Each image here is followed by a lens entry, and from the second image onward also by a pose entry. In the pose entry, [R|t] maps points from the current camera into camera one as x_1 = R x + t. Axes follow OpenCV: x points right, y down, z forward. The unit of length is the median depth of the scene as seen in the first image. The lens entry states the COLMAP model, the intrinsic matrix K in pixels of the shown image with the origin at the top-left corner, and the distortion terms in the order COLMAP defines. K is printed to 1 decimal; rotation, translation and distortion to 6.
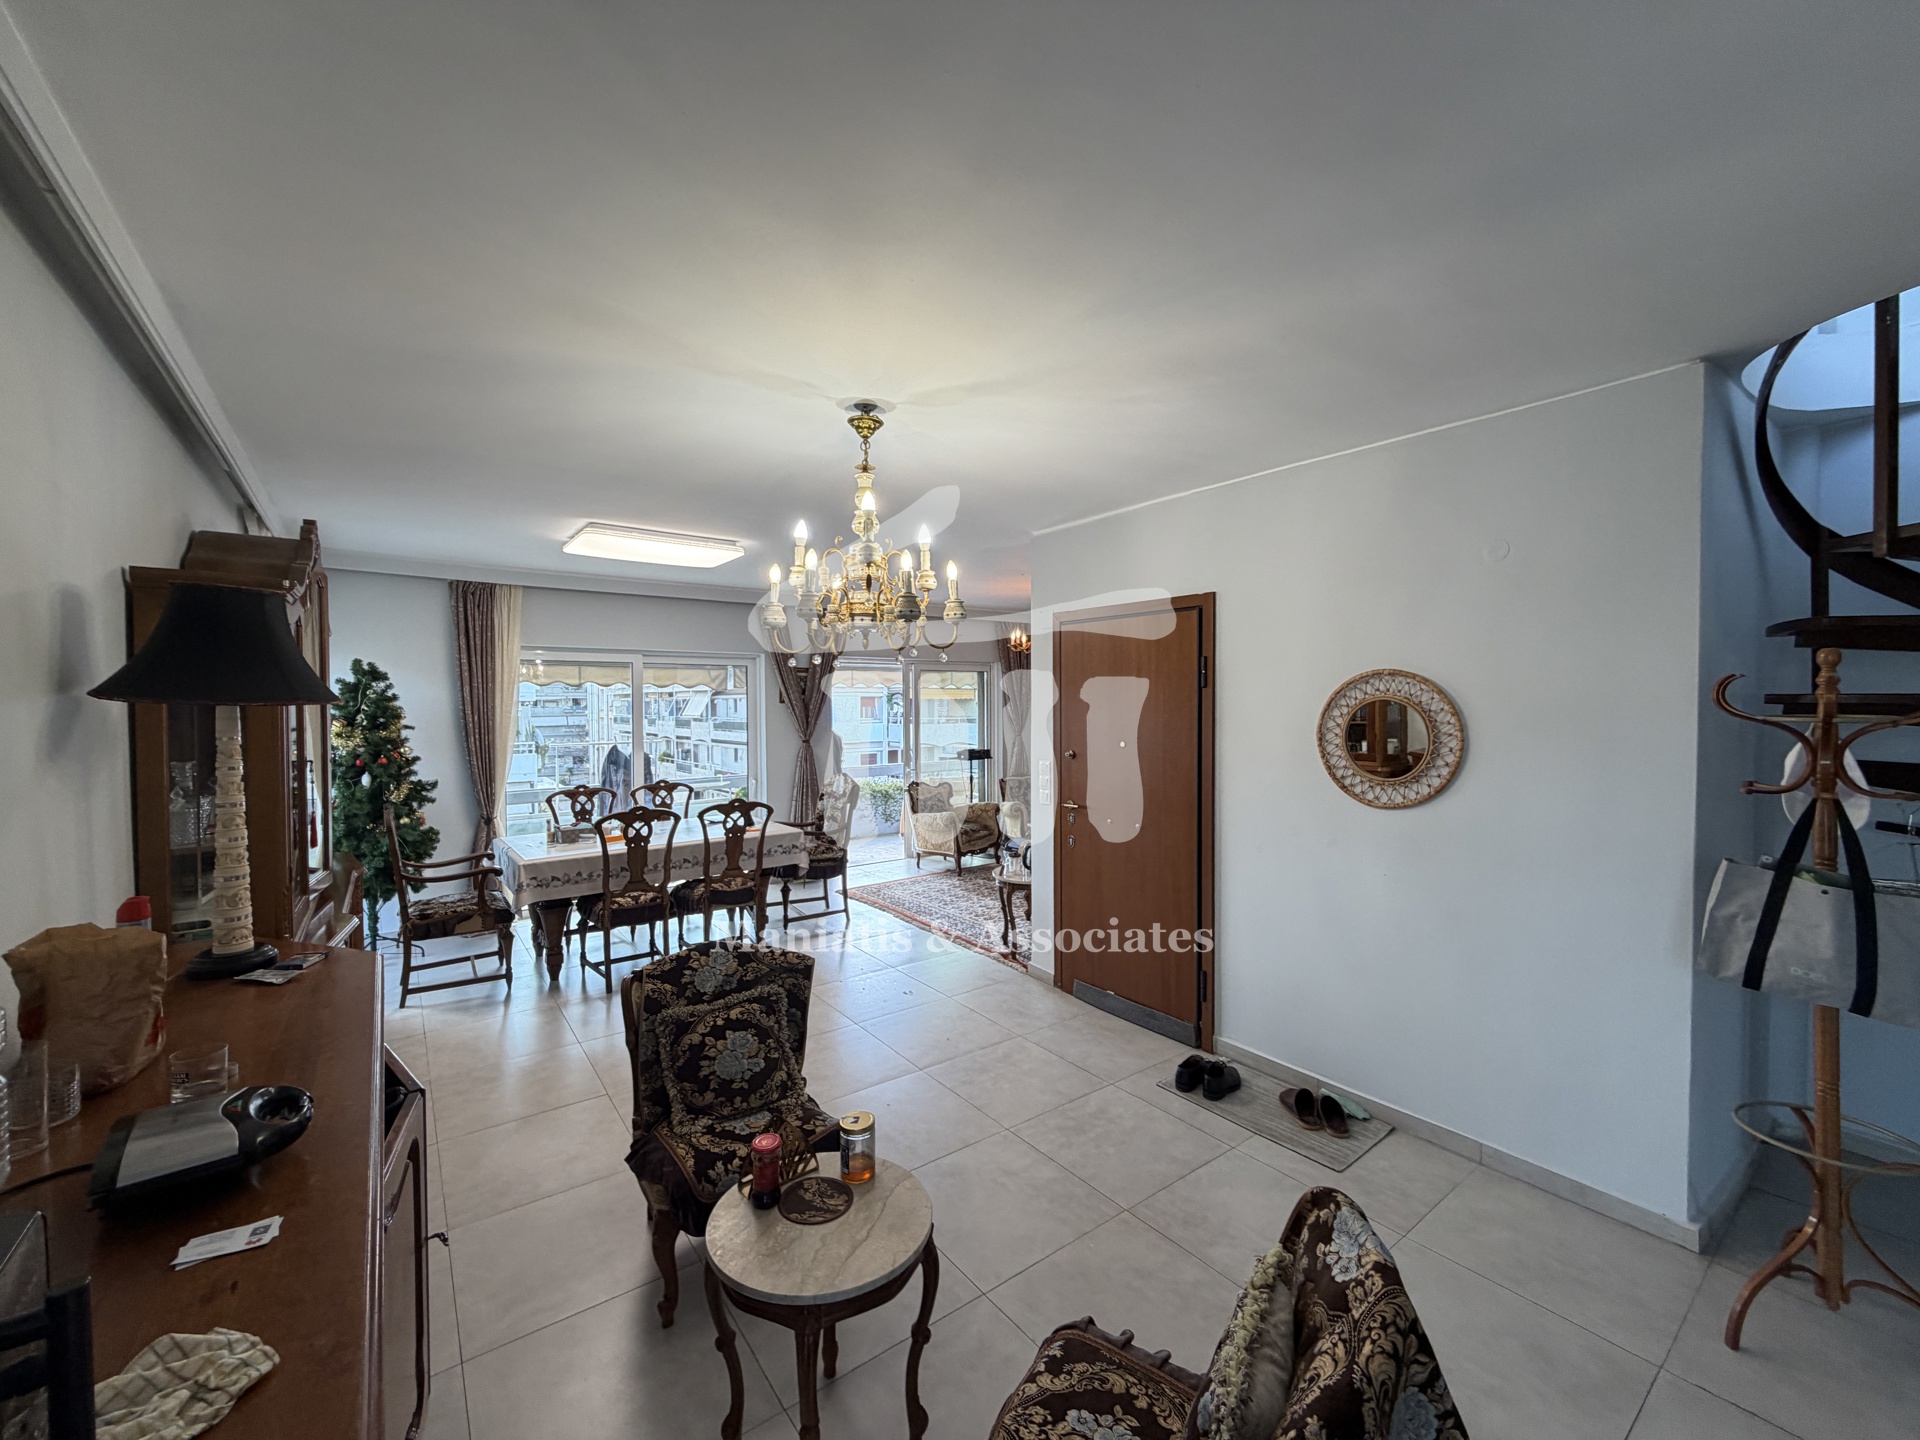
lens RADIAL K [[758.9, 0, 953.0], [0, 758.9, 721.9], [0, 0, 1]] dist [-0.007515, 0.000959]
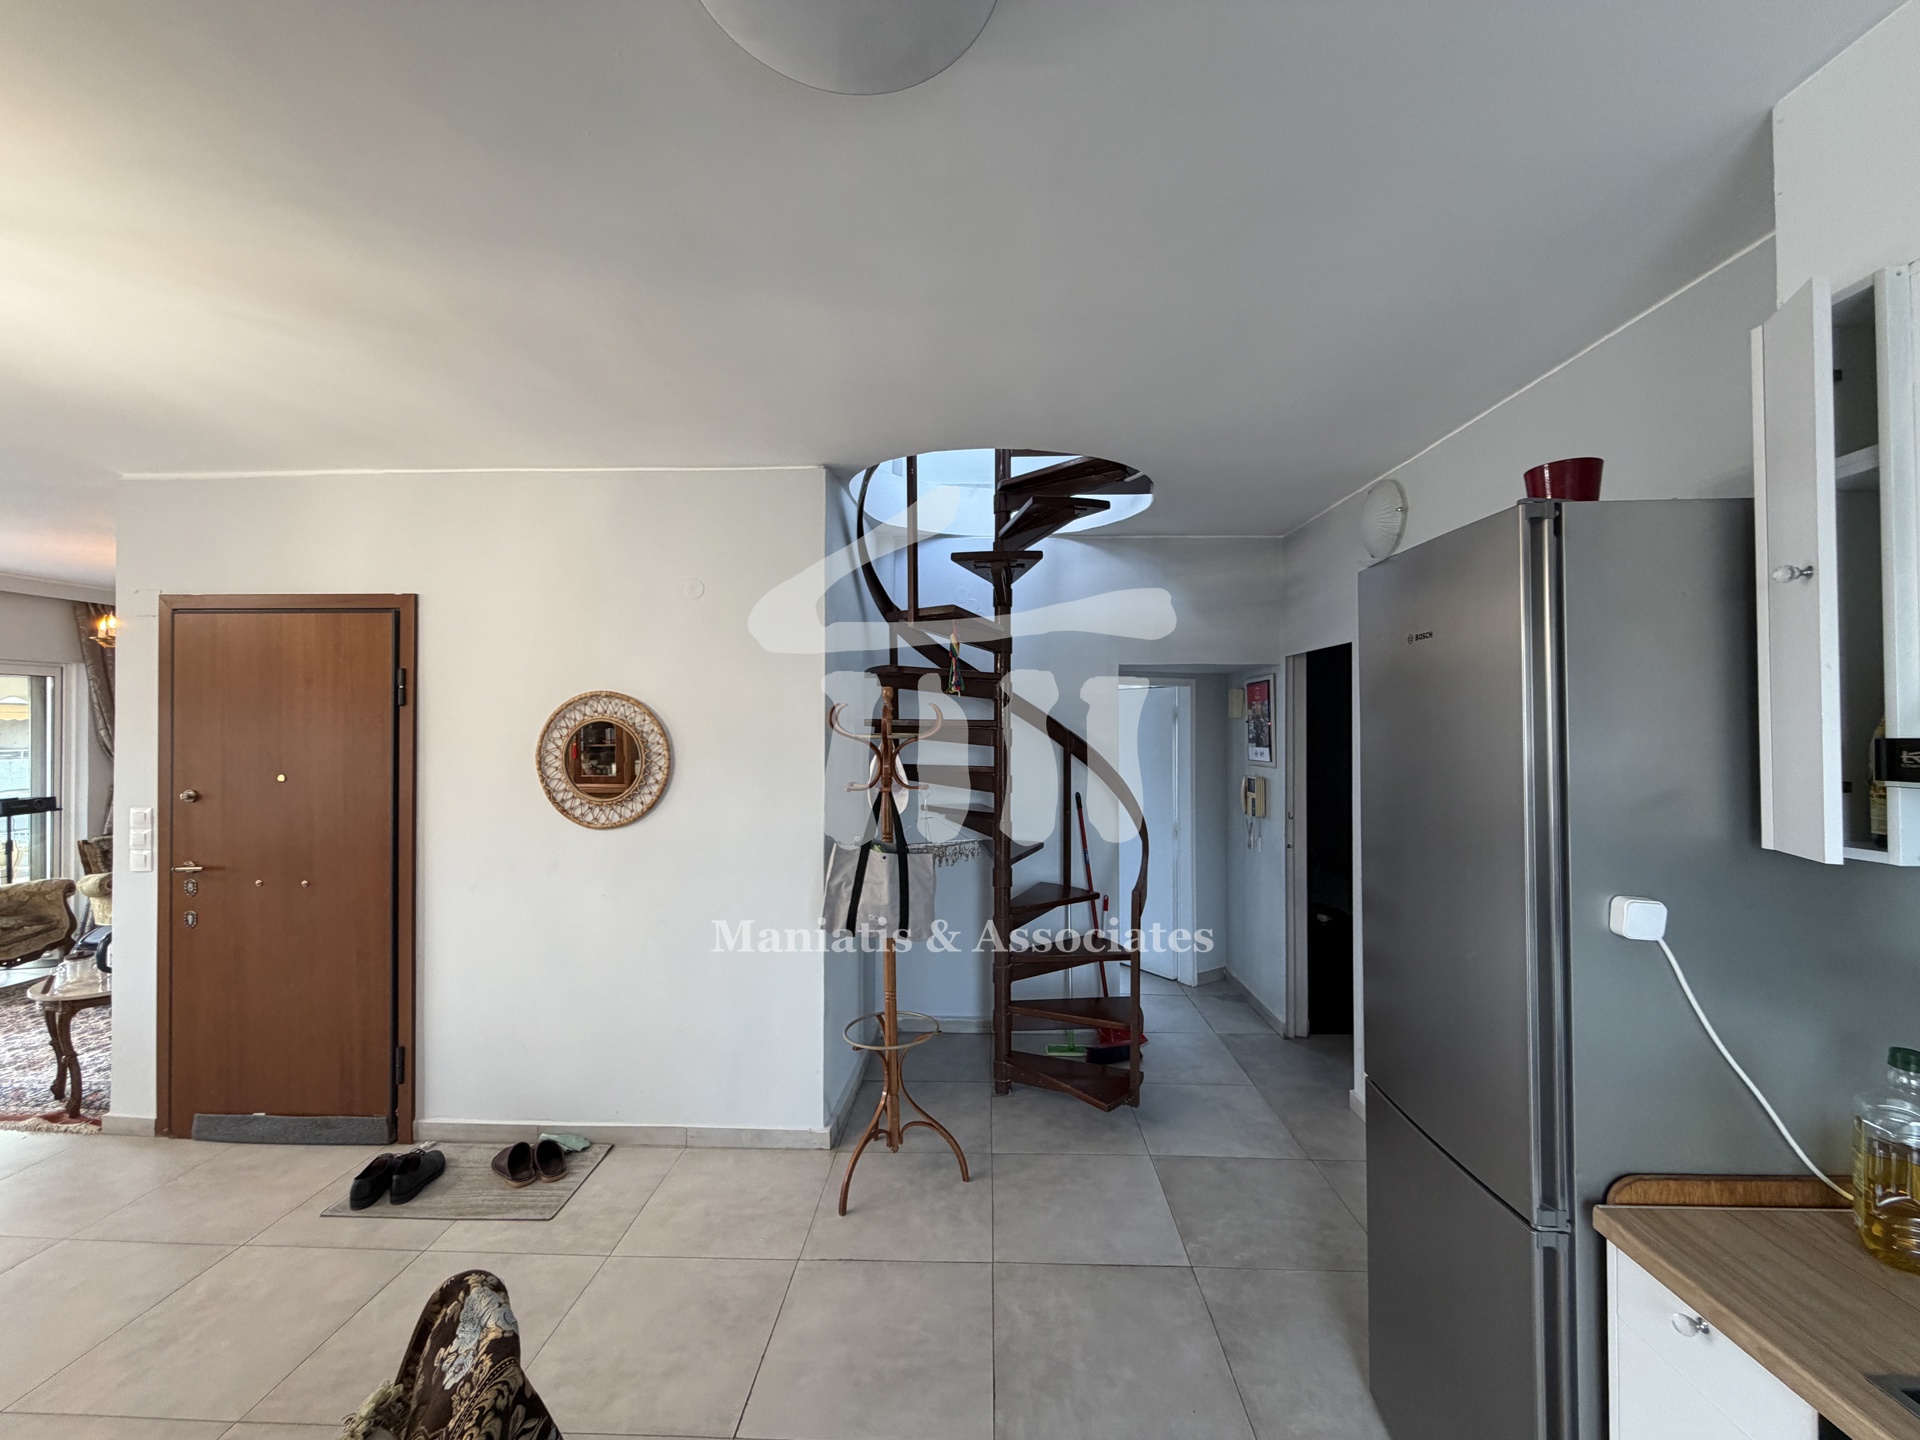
lens RADIAL K [[758.9, 0, 955.7], [0, 758.9, 723.5], [0, 0, 1]] dist [-0.007515, 0.000959]
pose [[0.623403, 0.008146, 0.781858, 0.070603], [0.016802, 0.999575, -0.023811, 0.005697], [-0.781720, 0.027981, 0.623002, -0.001716]]
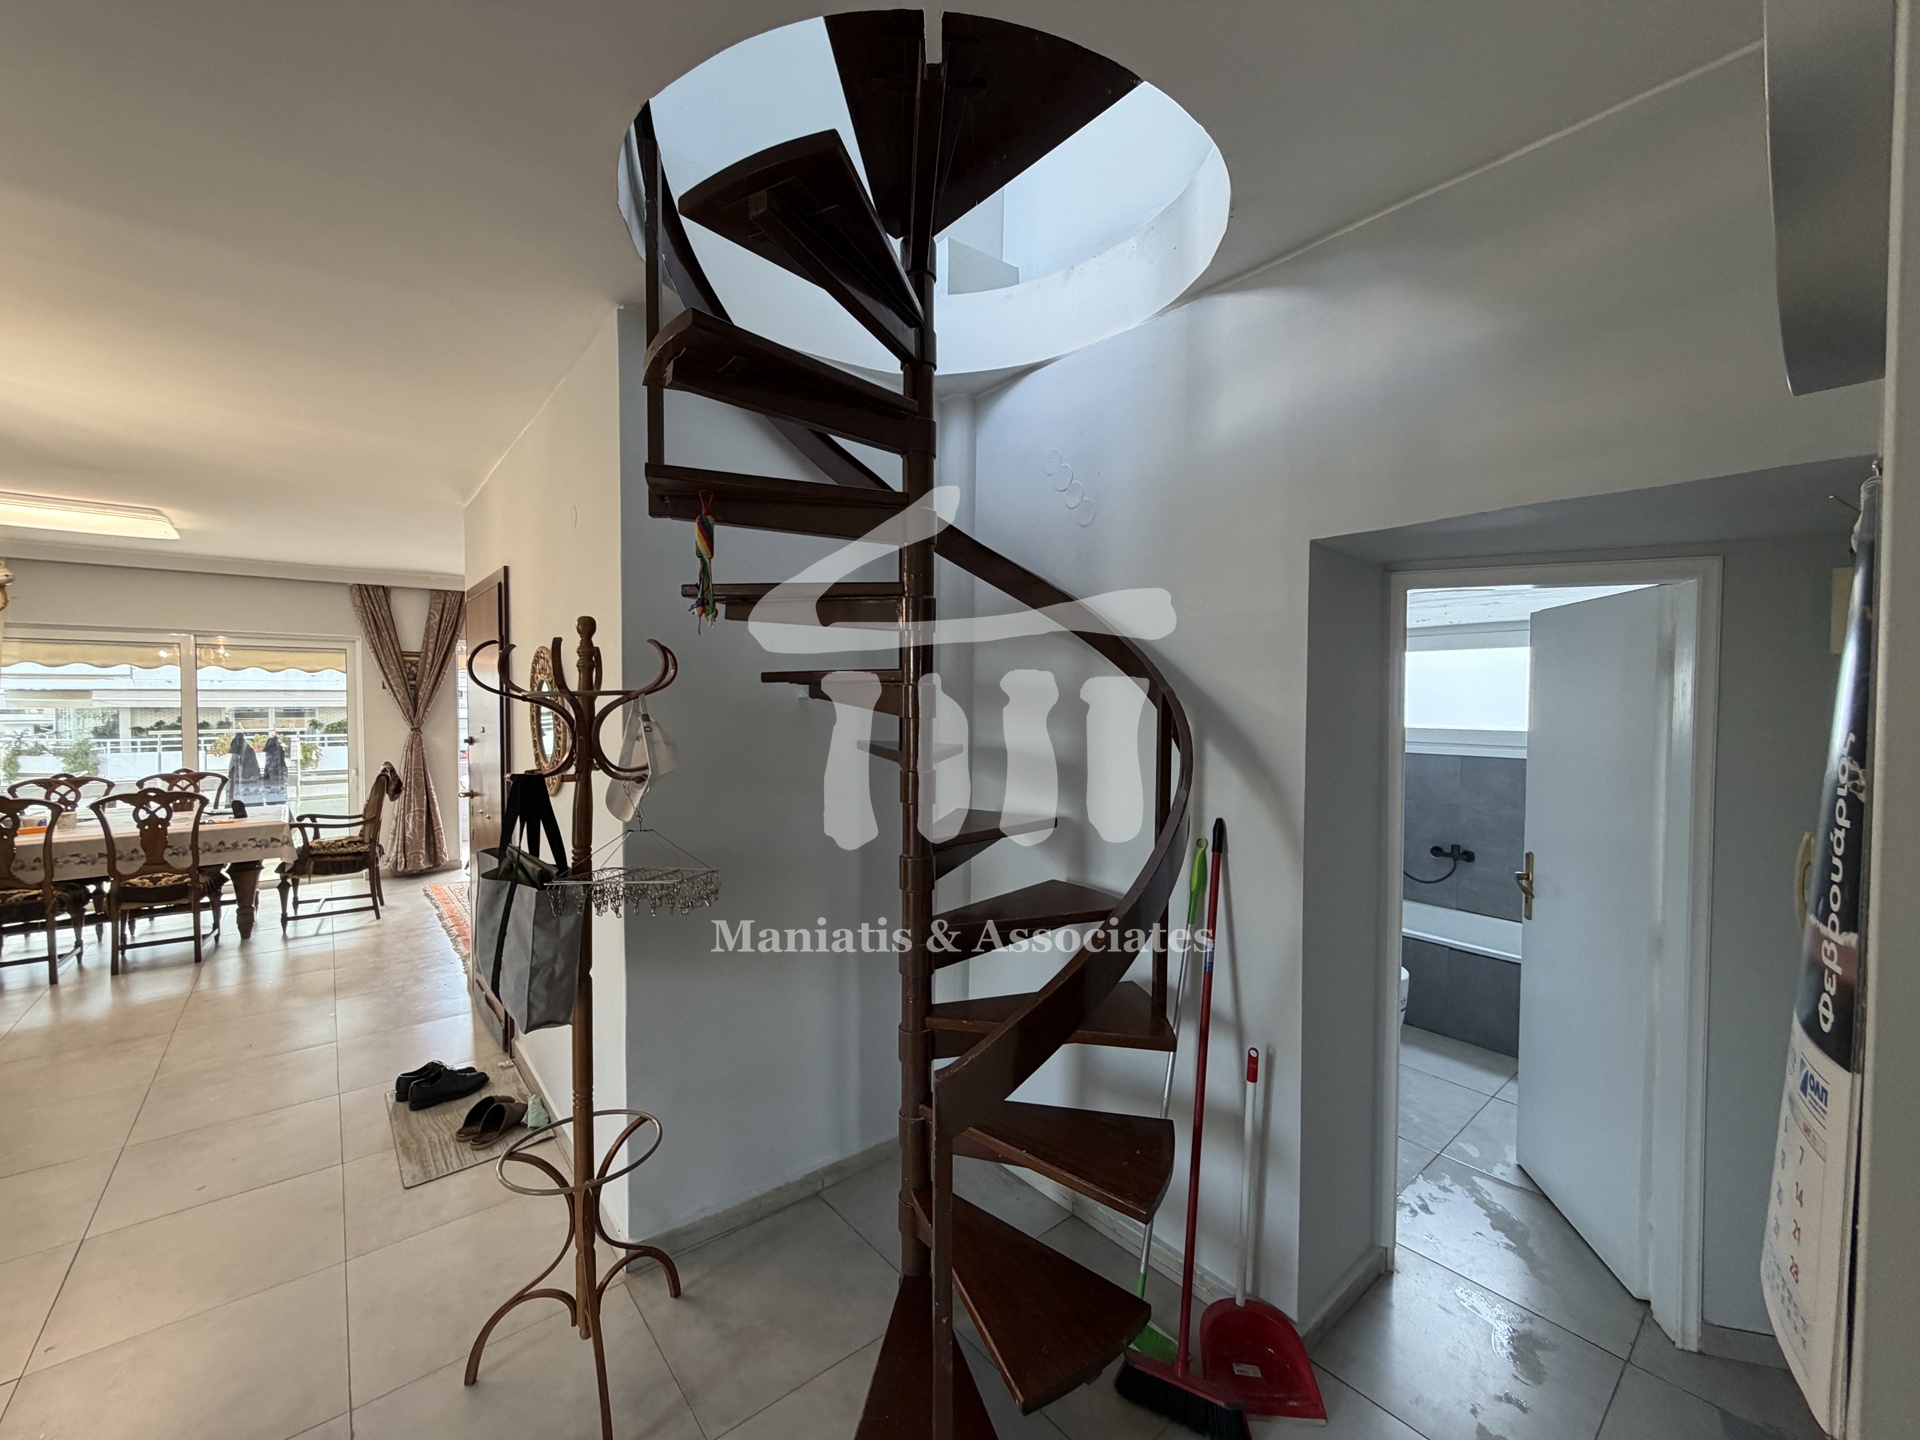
lens RADIAL K [[758.9, 0, 952.2], [0, 758.9, 712.1], [0, 0, 1]] dist [-0.007515, 0.000959]
pose [[0.998936, -0.008265, 0.045382, 0.978269], [0.007121, 0.999654, 0.025305, -0.014604], [-0.045575, -0.024955, 0.998649, 0.036589]]
